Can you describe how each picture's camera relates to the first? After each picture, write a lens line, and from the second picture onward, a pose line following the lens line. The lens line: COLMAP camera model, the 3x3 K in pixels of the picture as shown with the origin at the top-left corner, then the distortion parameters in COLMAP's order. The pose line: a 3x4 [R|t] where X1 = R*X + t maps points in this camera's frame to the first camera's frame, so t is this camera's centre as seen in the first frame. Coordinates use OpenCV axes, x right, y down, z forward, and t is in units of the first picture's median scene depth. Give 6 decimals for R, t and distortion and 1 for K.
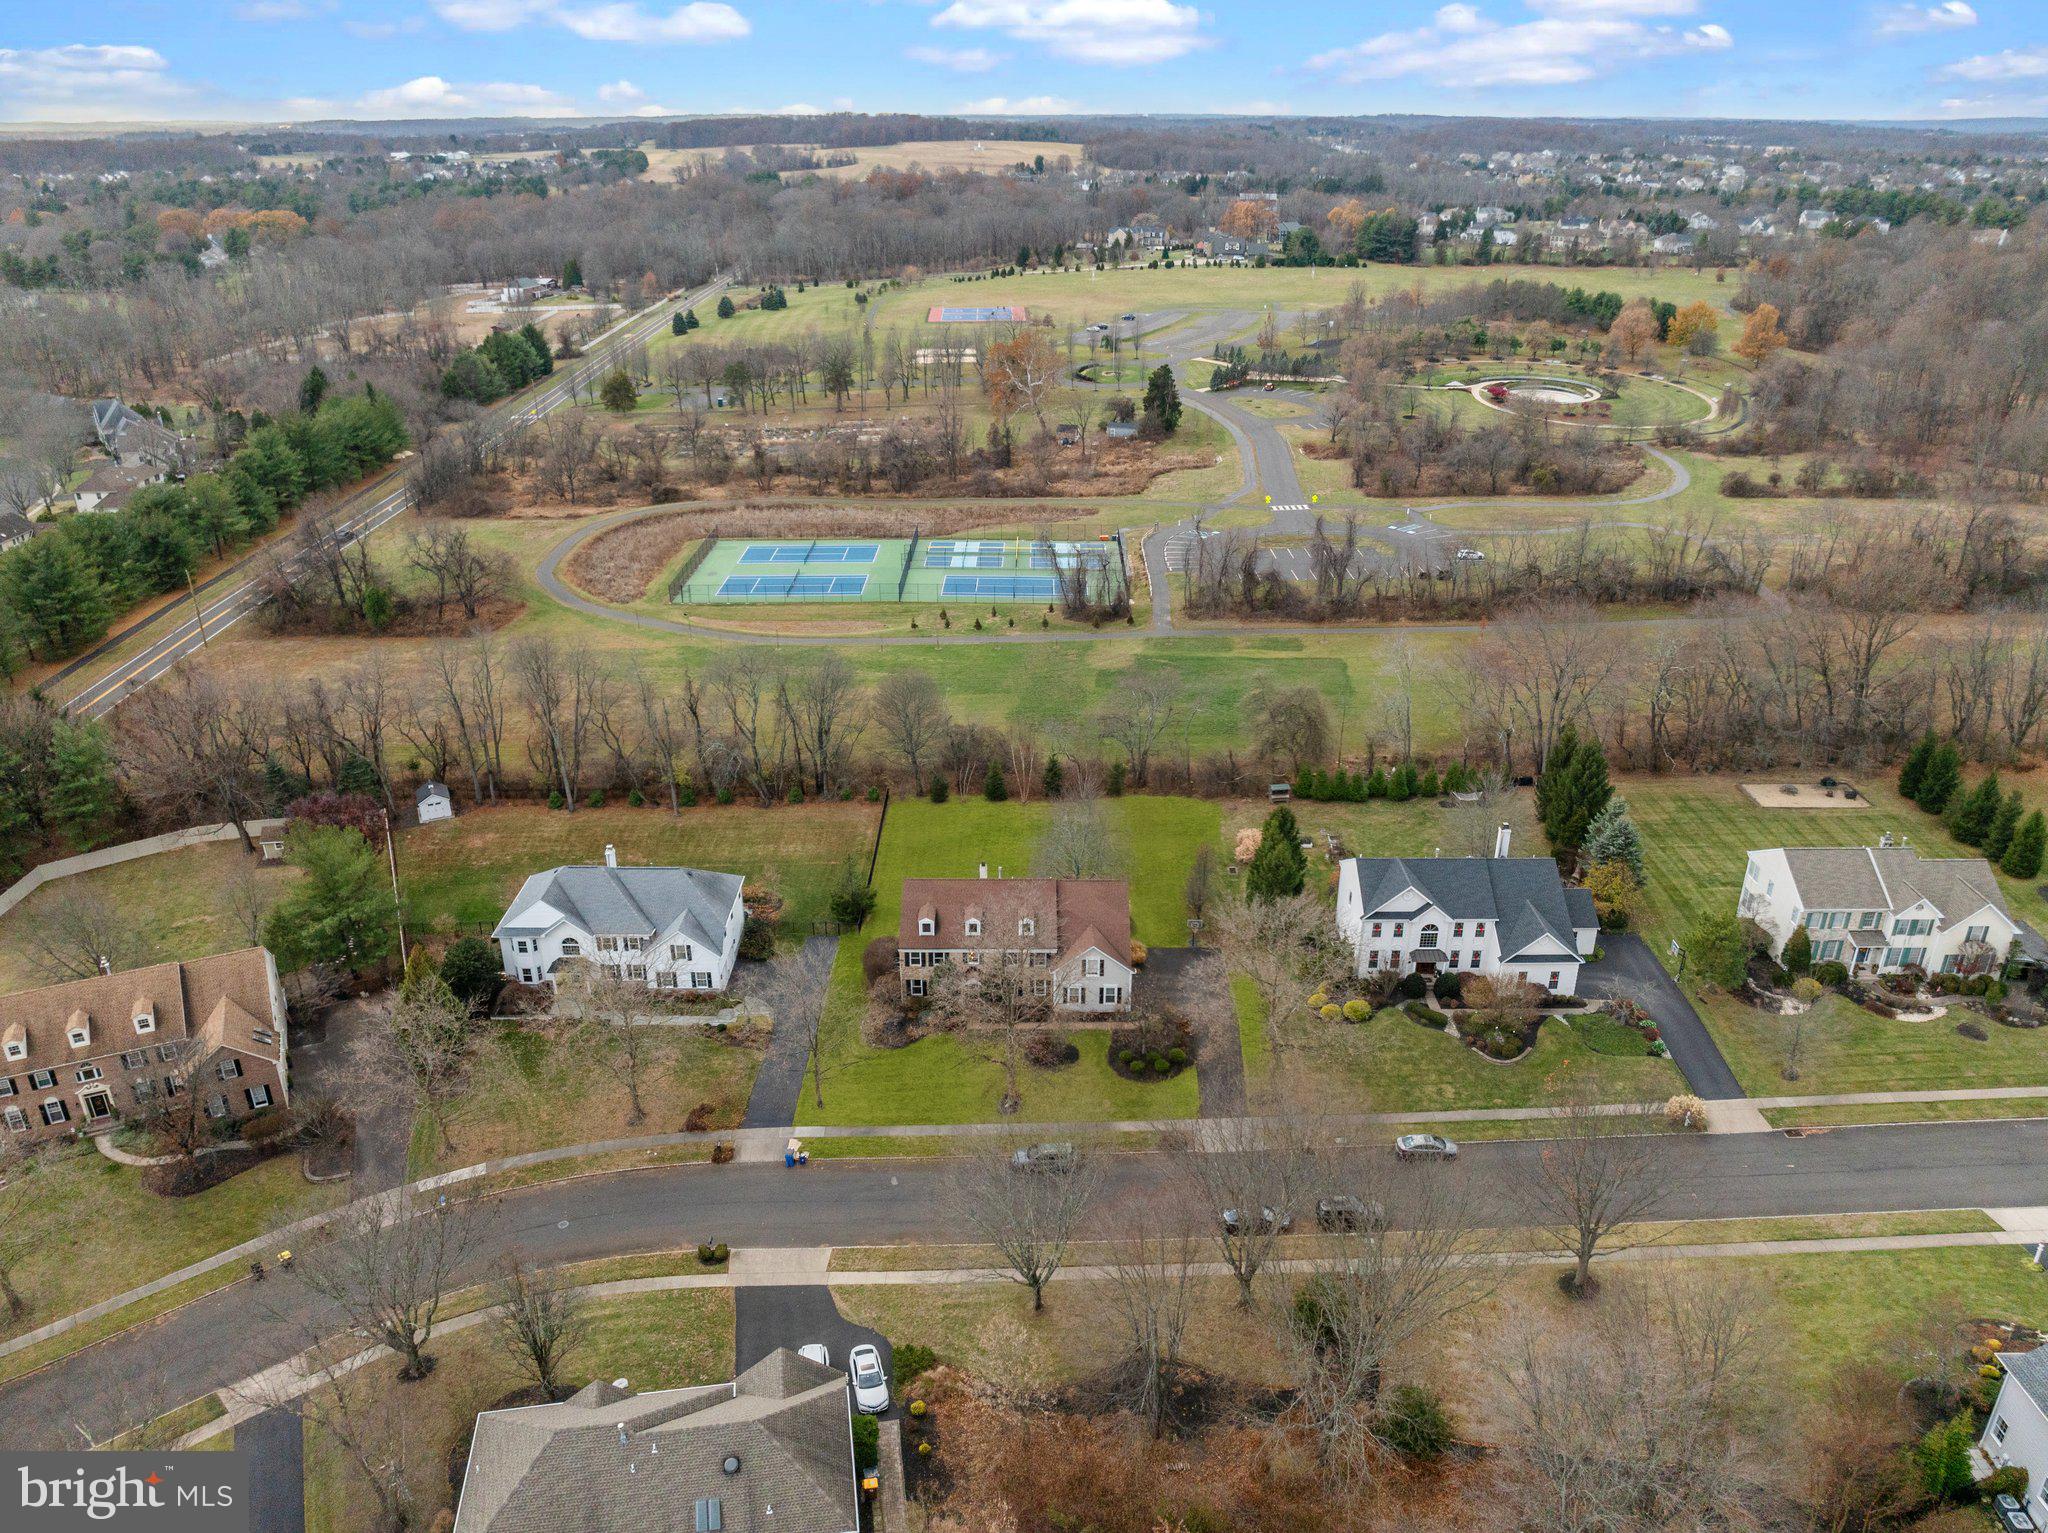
lens RADIAL K [[1449.1, 0, 1041.0], [0, 1449.1, 770.0], [0, 0, 1]] dist [-0.037402, -0.005839]
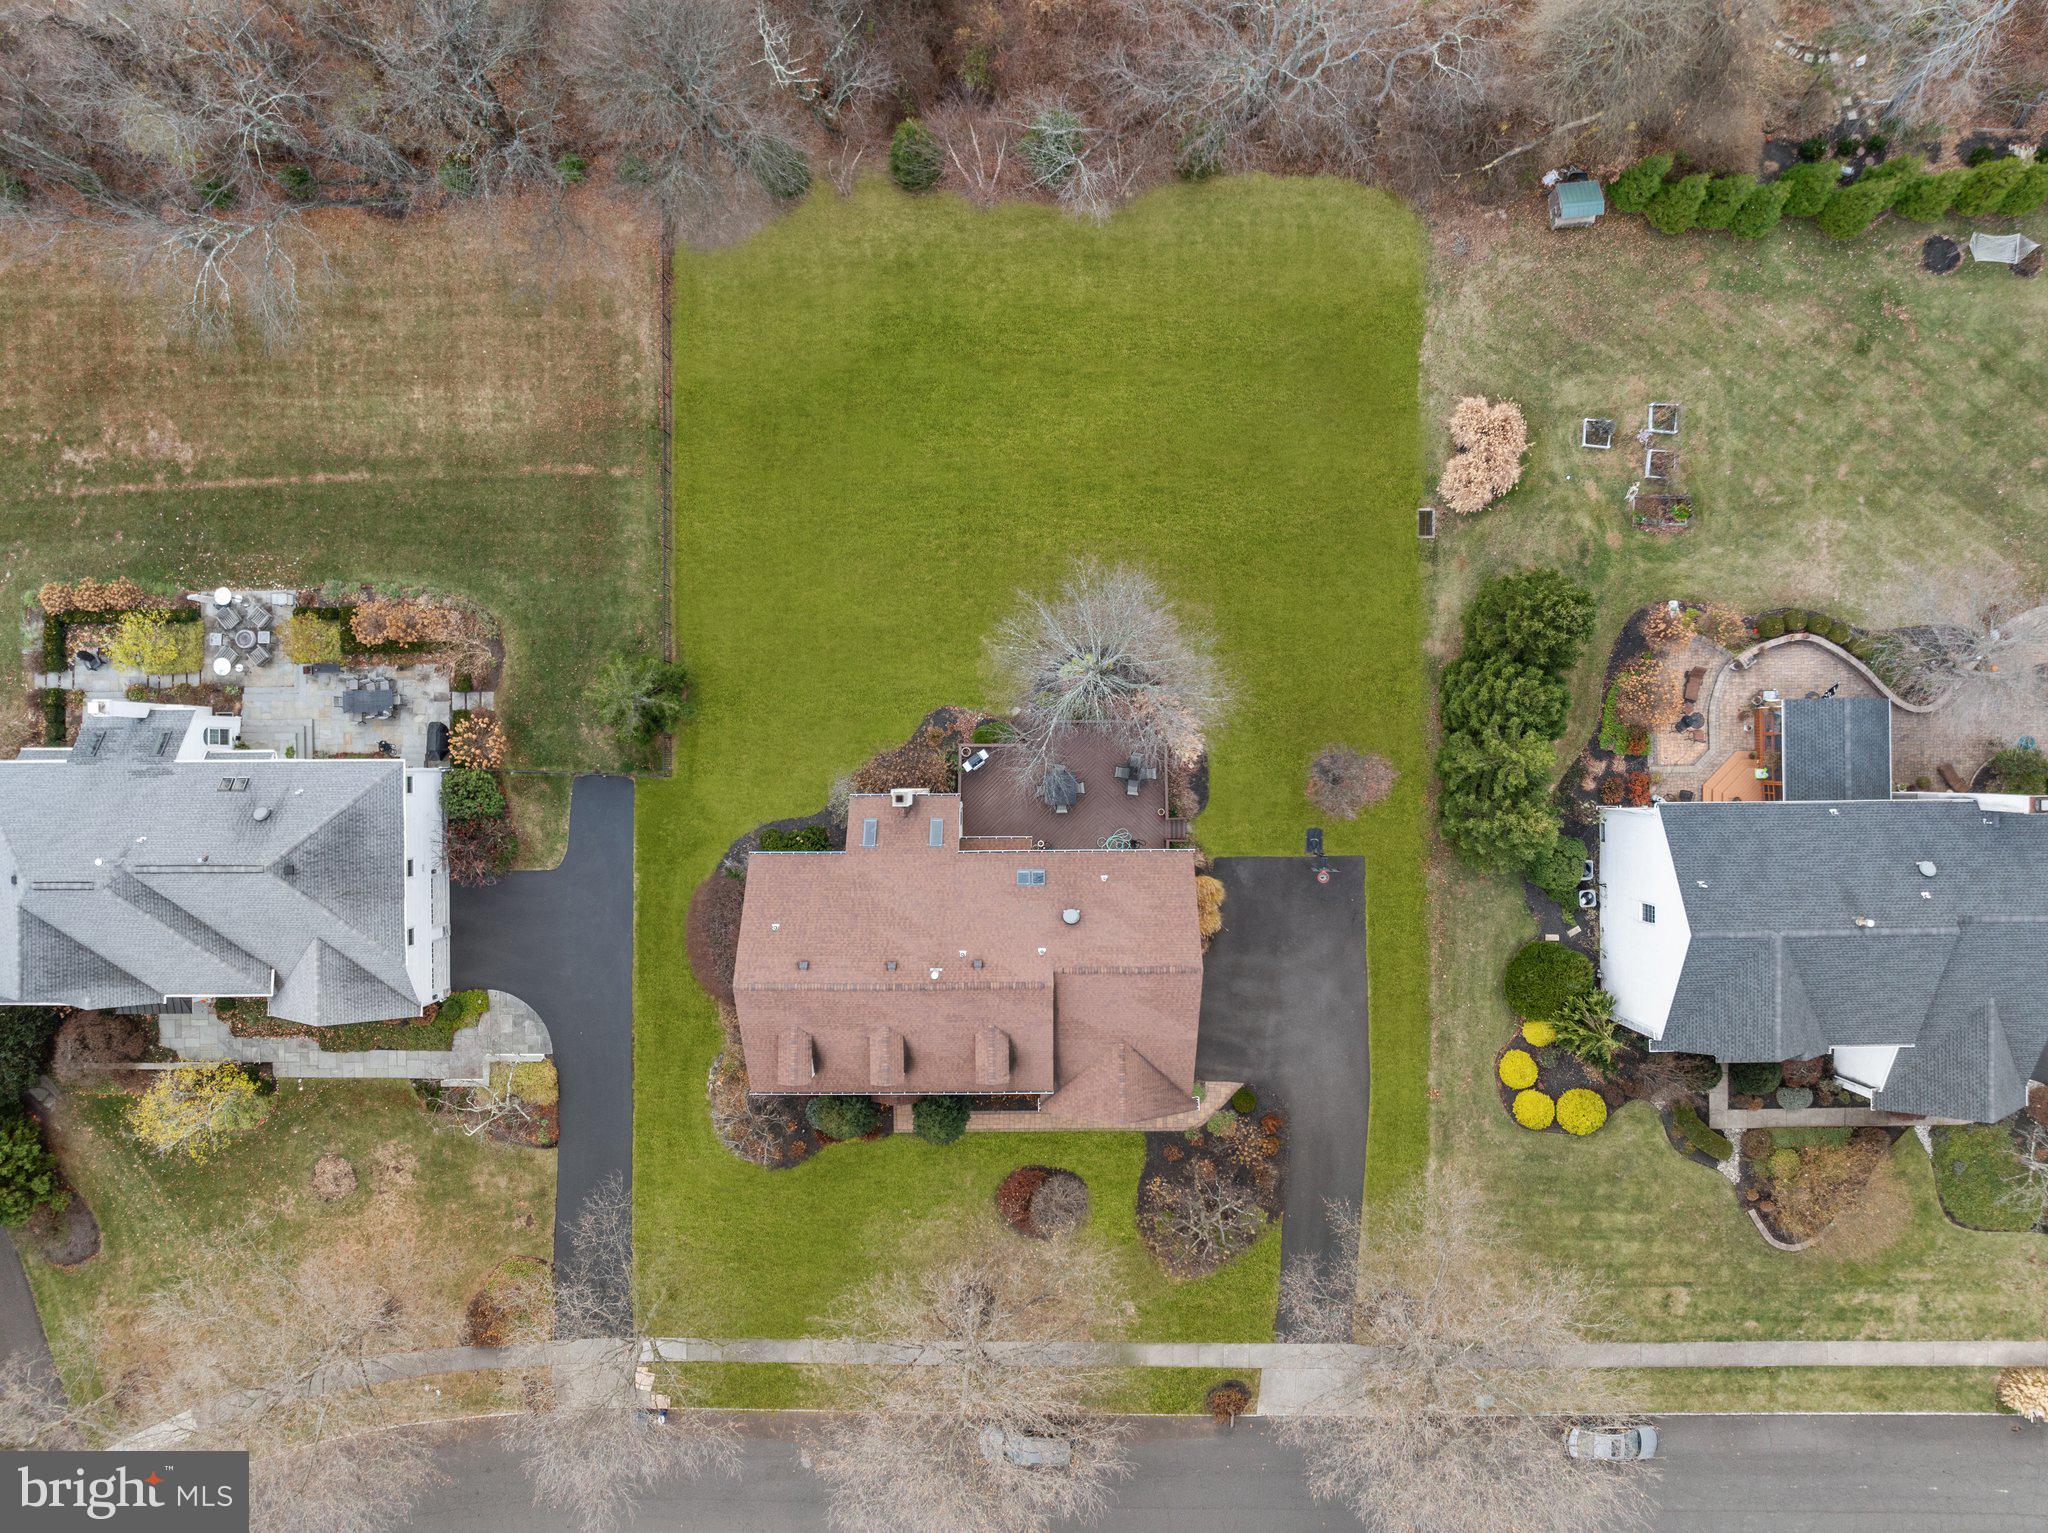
lens RADIAL K [[1445.5, 0, 1039.3], [0, 1445.5, 764.8], [0, 0, 1]] dist [-0.043291, -0.000324]
pose [[0.999992, 0.000078, 0.004105, 0.002895], [-0.003766, 0.415862, 0.909420, -0.302021], [-0.001636, -0.909428, 0.415859, 0.671763]]
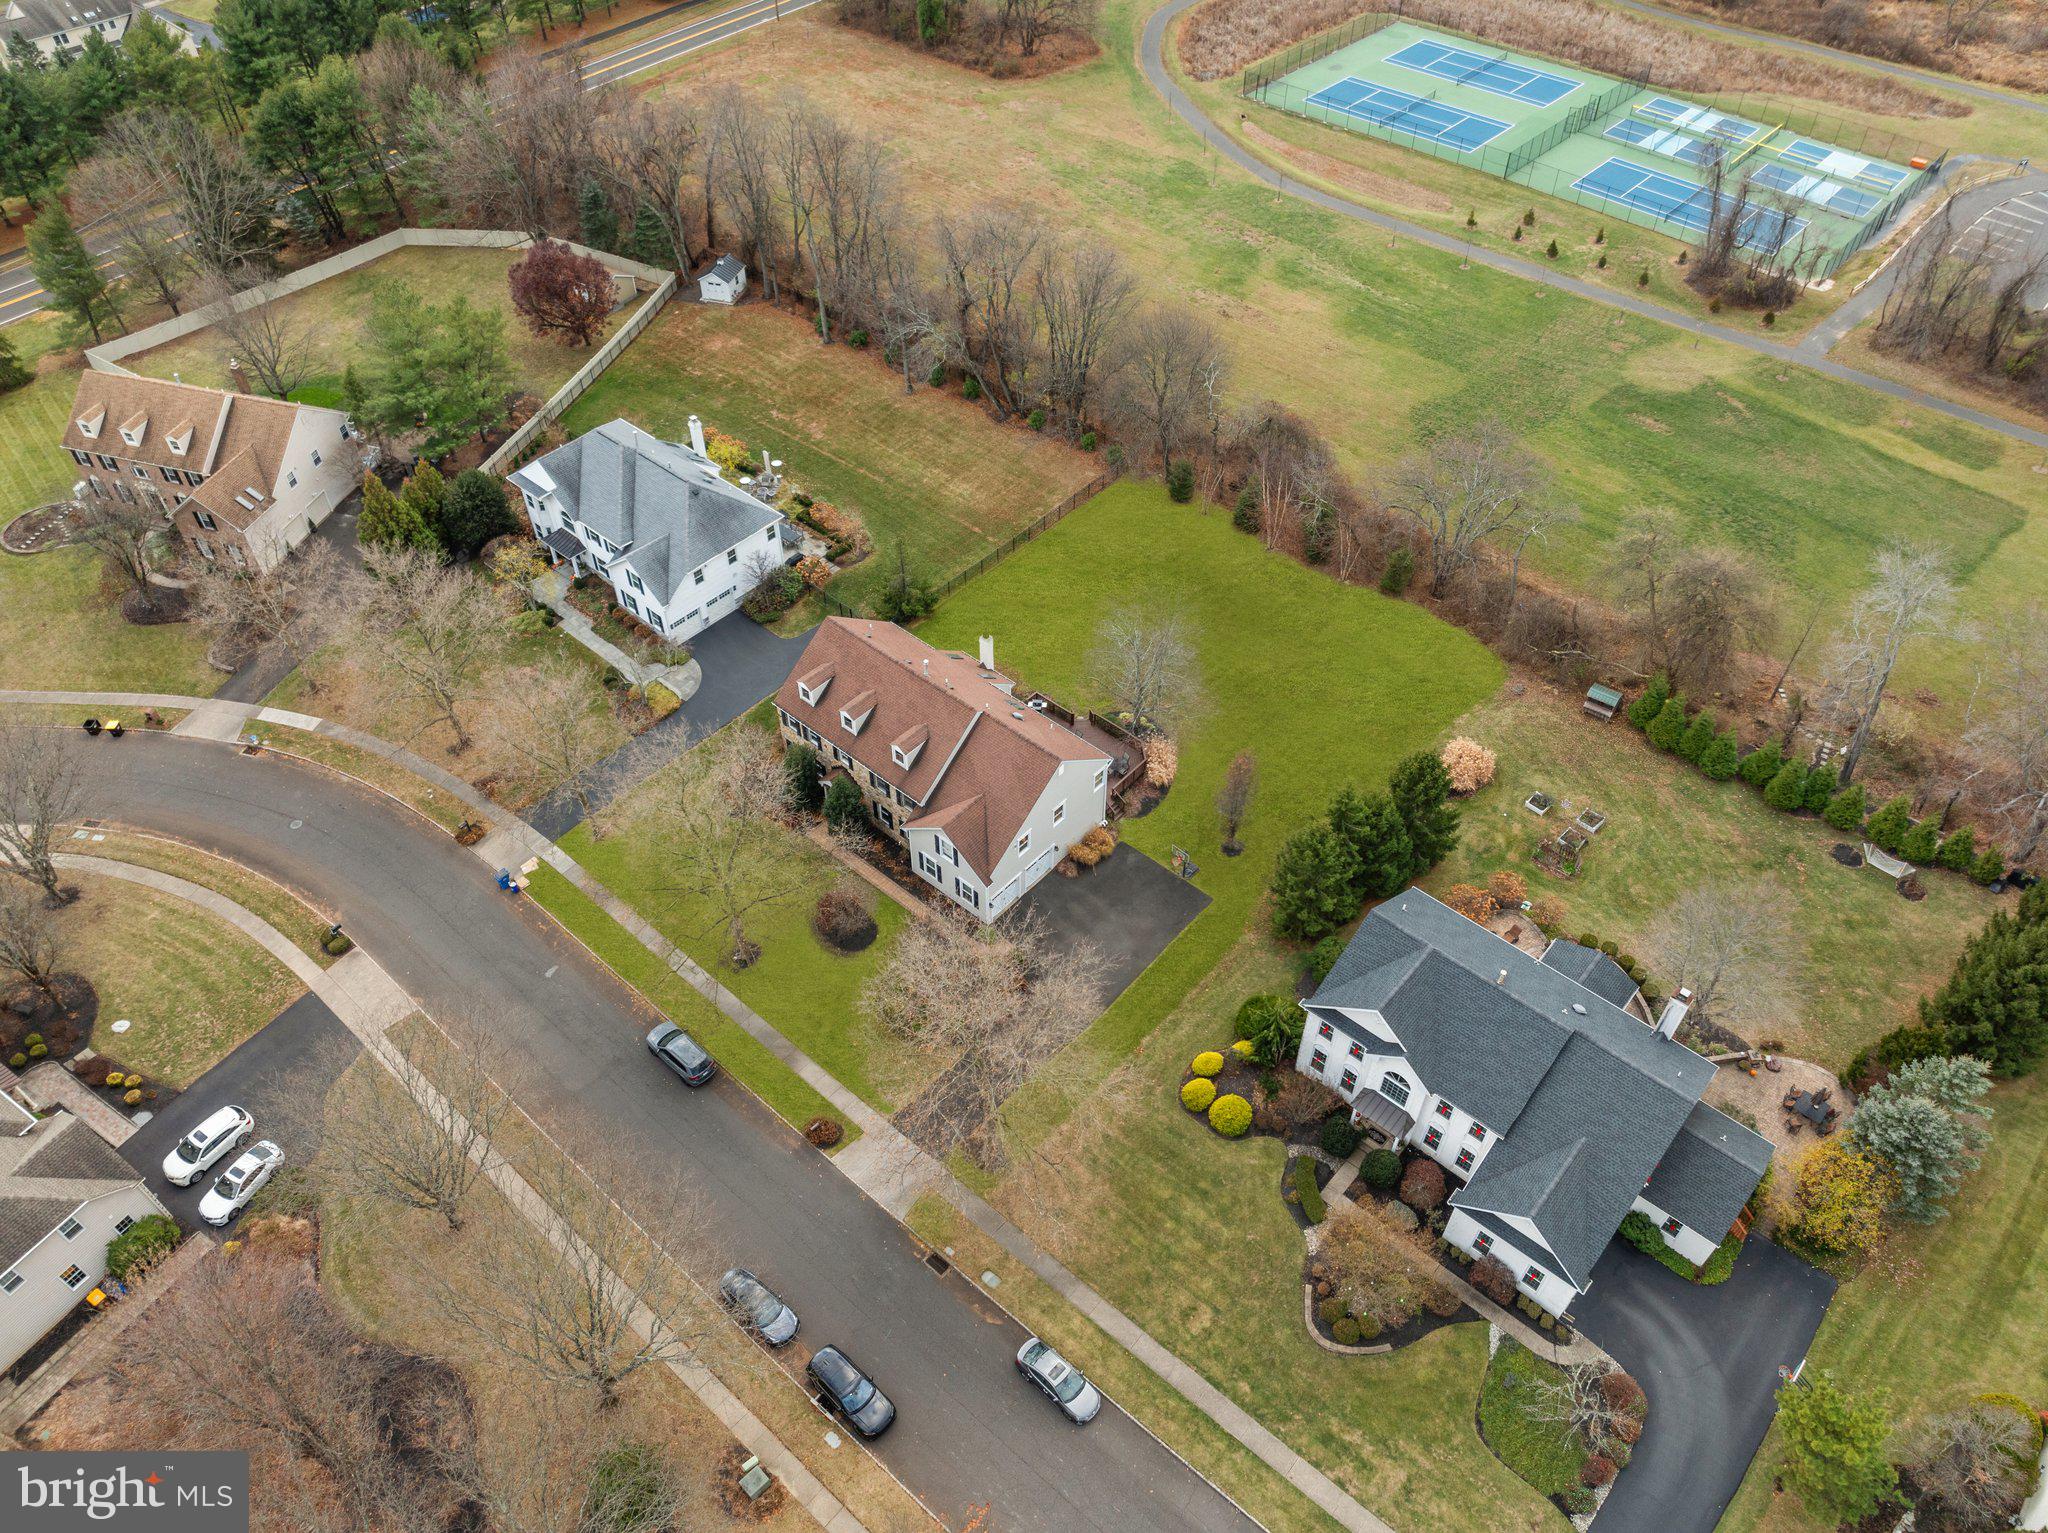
lens RADIAL K [[1445.5, 0, 1039.3], [0, 1445.5, 764.8], [0, 0, 1]] dist [-0.043291, -0.000324]
pose [[0.746431, 0.478412, -0.462561, 0.283338], [-0.274943, 0.854707, 0.440321, -0.167695], [0.606009, -0.201492, 0.769516, 0.370470]]
